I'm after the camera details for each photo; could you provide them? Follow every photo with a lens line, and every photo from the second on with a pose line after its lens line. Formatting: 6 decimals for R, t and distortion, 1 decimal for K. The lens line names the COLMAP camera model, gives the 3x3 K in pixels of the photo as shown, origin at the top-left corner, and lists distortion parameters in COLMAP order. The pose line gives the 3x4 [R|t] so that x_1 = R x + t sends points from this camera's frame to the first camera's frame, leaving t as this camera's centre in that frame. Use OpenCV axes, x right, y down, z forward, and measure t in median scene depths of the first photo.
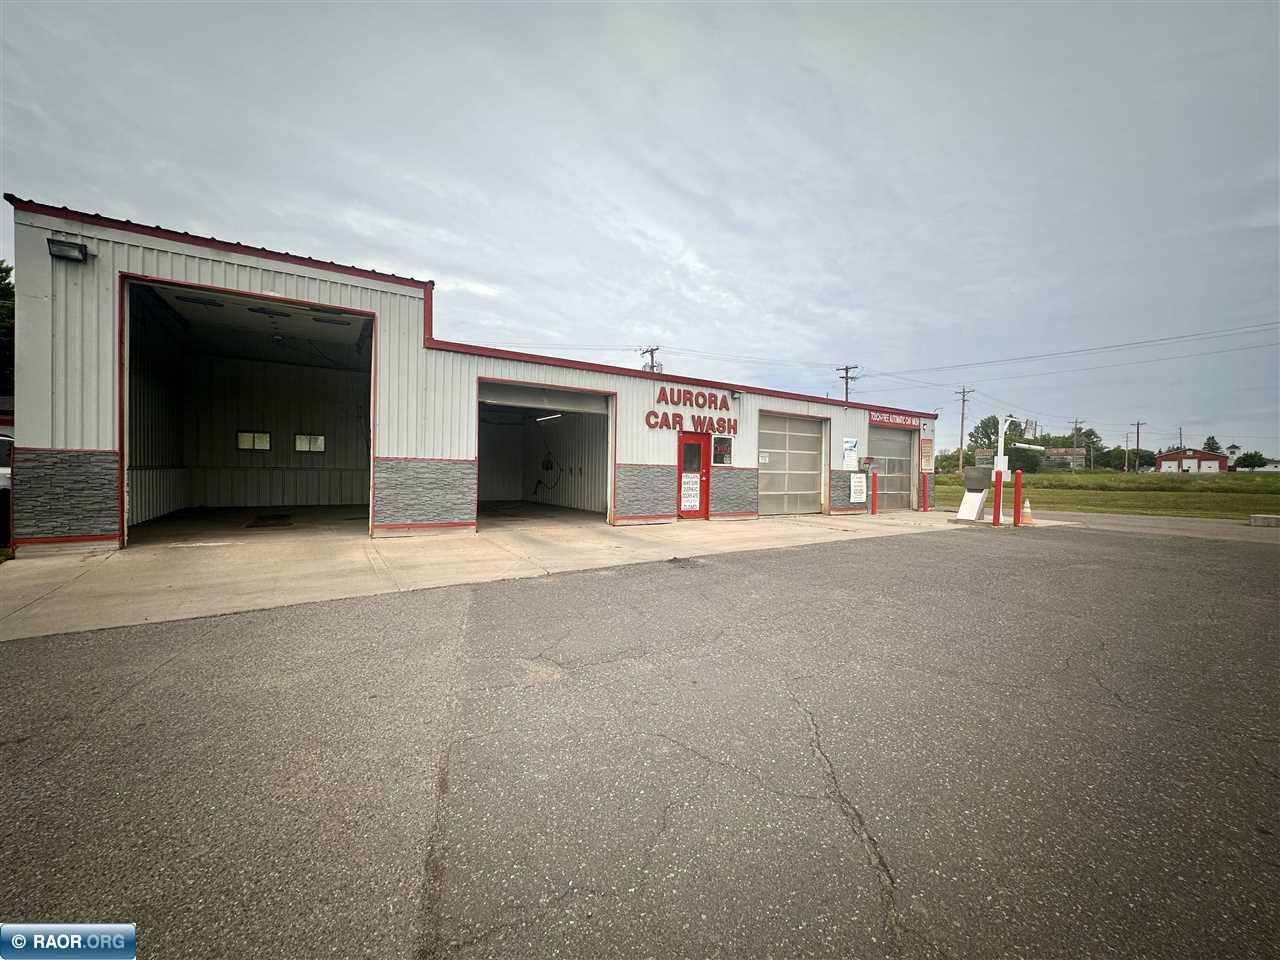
lens RADIAL K [[511.6, 0, 642.6], [0, 511.6, 479.9], [0, 0, 1]] dist [0.003508, 0.001707]
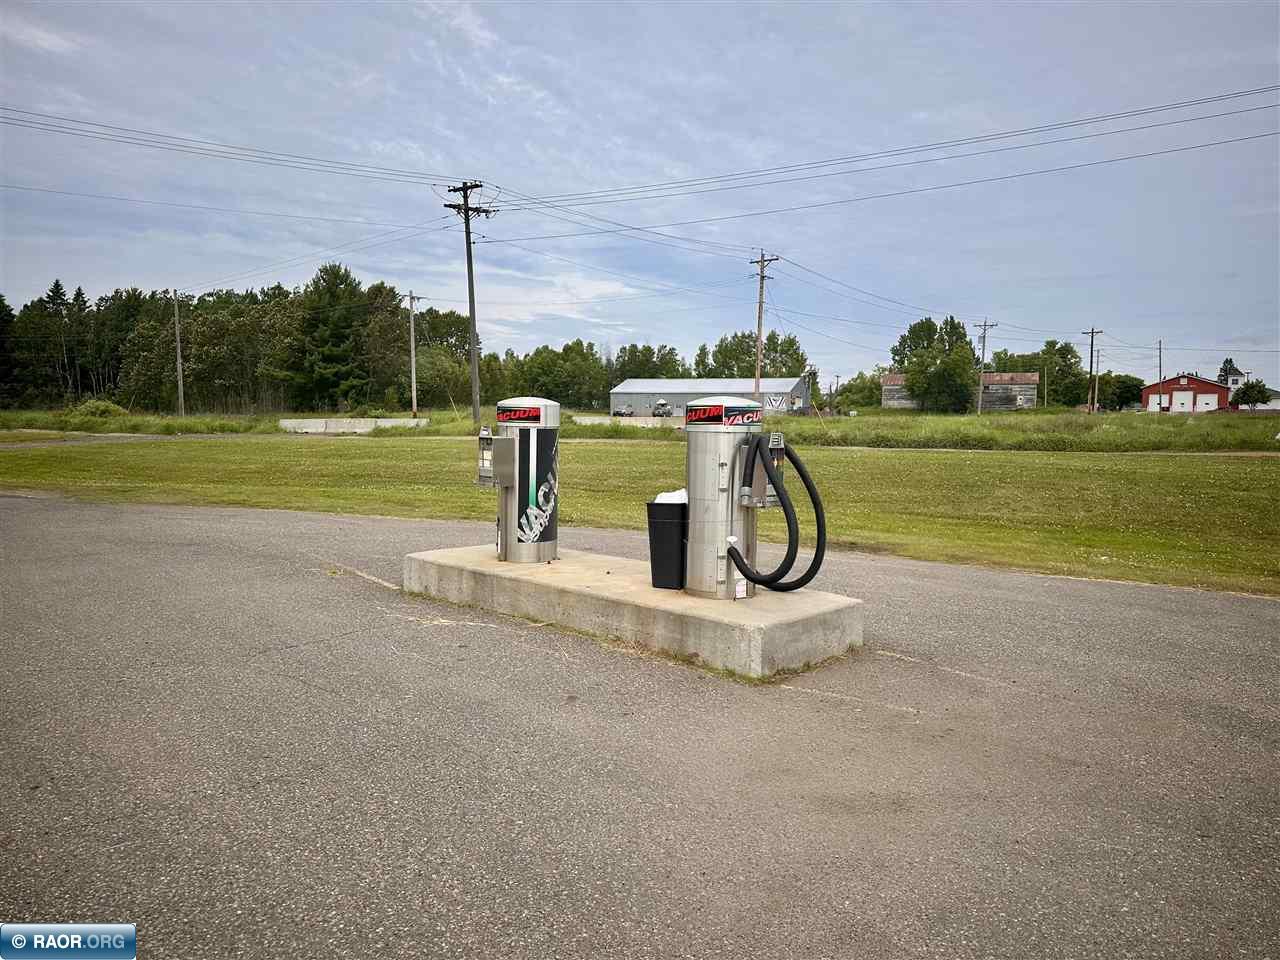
lens RADIAL K [[898.6, 0, 643.7], [0, 898.6, 438.4], [0, 0, 1]] dist [0.067766, -0.060769]
pose [[0.969245, -0.008362, 0.245956, 1.299936], [0.005352, 0.999902, 0.012902, 0.004225], [-0.246040, -0.011189, 0.969195, 0.571572]]
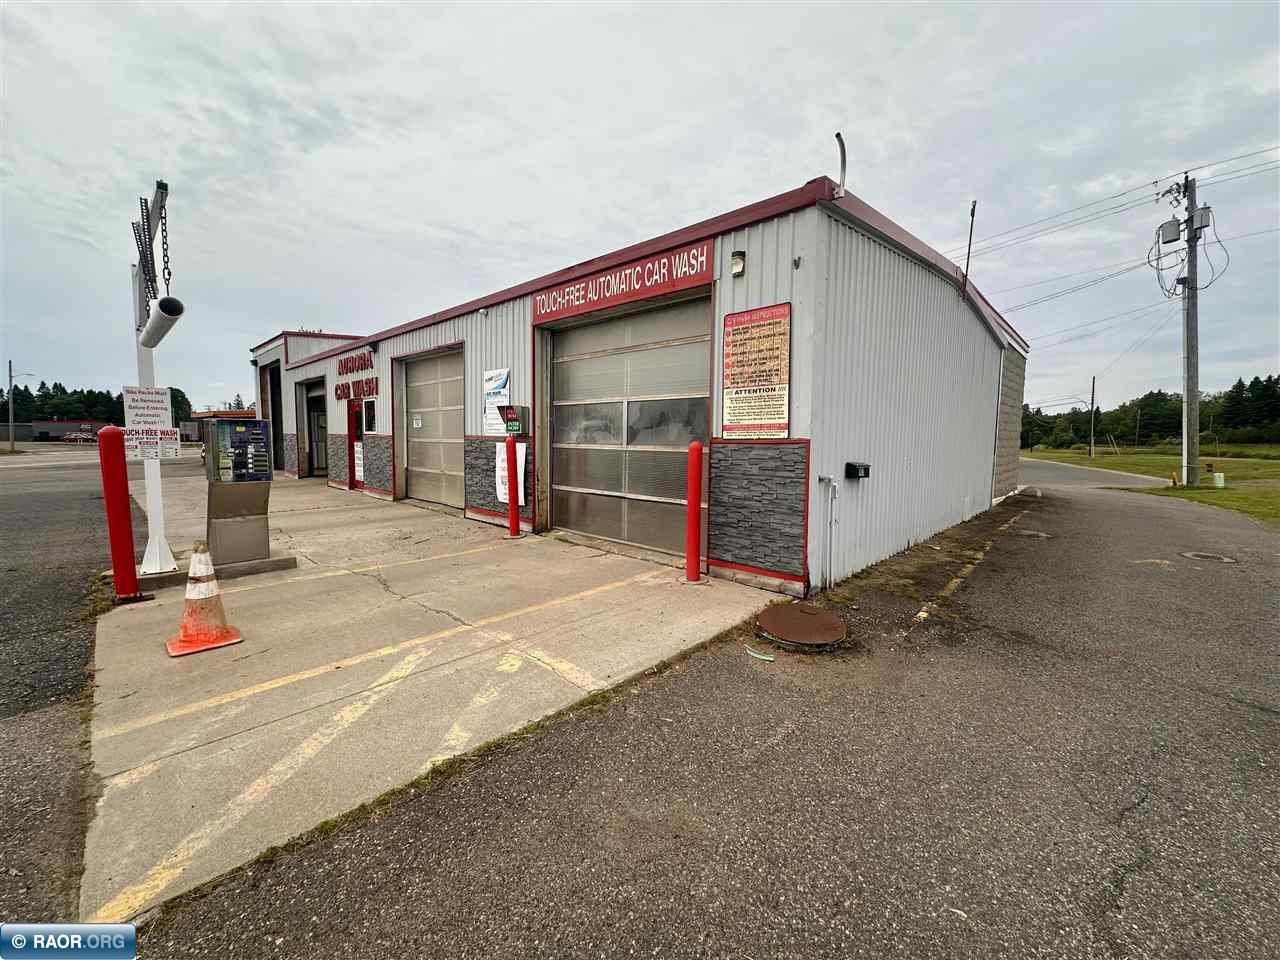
lens RADIAL K [[511.6, 0, 651.9], [0, 511.6, 479.8], [0, 0, 1]] dist [0.003508, 0.001707]
pose [[0.251230, 0.065445, -0.965712, 1.057339], [-0.018729, 0.997853, 0.062751, -0.011682], [0.967746, 0.002321, 0.251916, 1.171369]]
